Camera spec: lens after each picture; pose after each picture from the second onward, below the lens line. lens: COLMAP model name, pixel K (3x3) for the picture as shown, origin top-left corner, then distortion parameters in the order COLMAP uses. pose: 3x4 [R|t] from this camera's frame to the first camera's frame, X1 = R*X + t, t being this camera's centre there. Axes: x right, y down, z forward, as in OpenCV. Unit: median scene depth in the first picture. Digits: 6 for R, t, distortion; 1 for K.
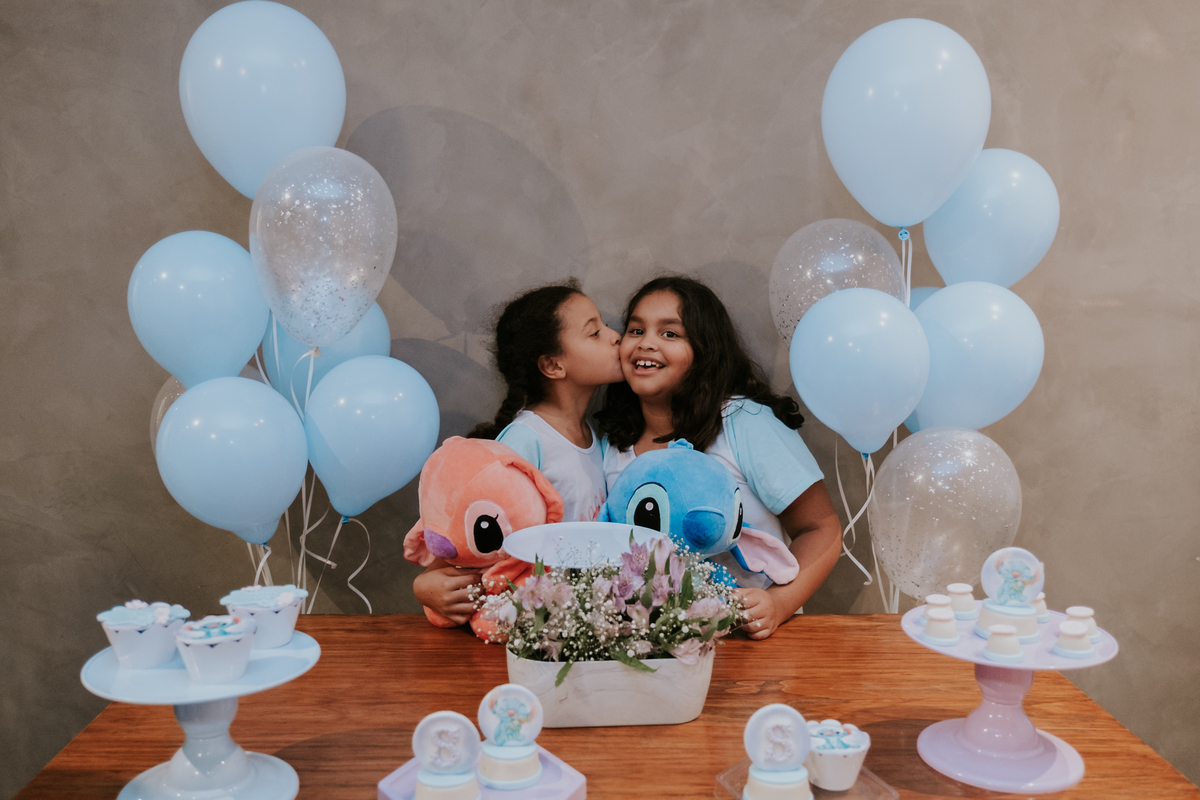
lens RADIAL K [[1099.2, 0, 596.6], [0, 1099.2, 407.1], [0, 0, 1]] dist [0.125134, 0.000000]
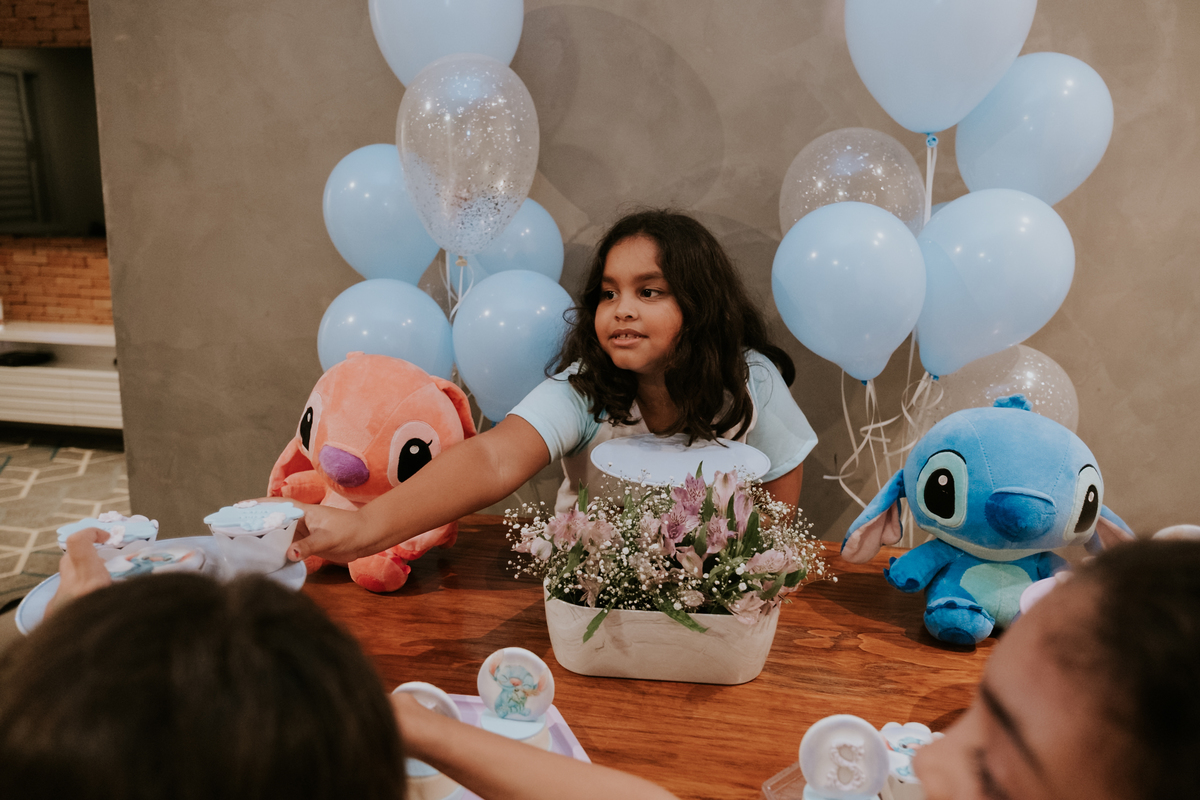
lens RADIAL K [[833.1, 0, 600.7], [0, 833.1, 405.8], [0, 0, 1]] dist [-0.008300, -0.009509]
pose [[0.986949, 0.047450, -0.153886, 0.063196], [-0.031536, 0.994050, 0.104258, 0.005362], [0.157918, -0.098044, 0.982573, 0.376553]]
